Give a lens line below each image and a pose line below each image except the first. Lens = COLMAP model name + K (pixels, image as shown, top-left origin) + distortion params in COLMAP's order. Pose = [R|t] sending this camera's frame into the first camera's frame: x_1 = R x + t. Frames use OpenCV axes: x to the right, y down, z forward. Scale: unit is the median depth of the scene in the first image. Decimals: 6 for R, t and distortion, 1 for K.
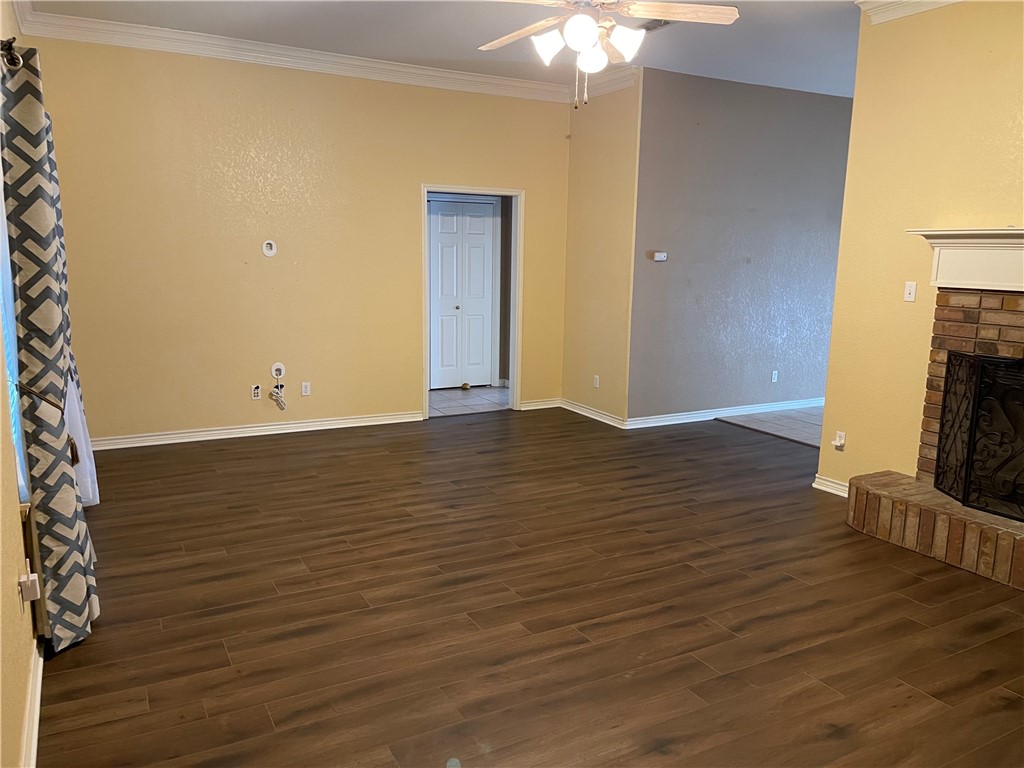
lens RADIAL K [[765.3, 0, 508.9], [0, 765.3, 387.9], [0, 0, 1]] dist [0.046840, -0.080982]
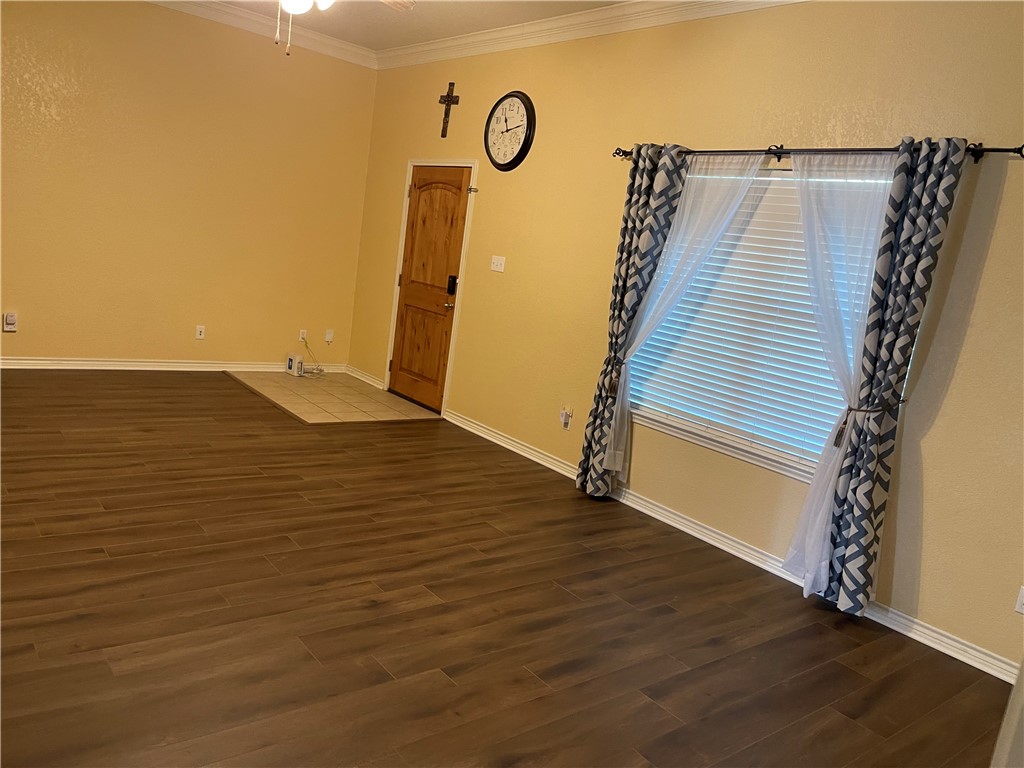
lens RADIAL K [[765.3, 0, 511.3], [0, 765.3, 384.3], [0, 0, 1]] dist [0.046840, -0.080982]
pose [[-0.970712, -0.128193, -0.203184, -0.033730], [-0.191591, 0.923341, 0.332768, -0.296335], [0.144950, 0.361950, -0.920859, 1.760016]]
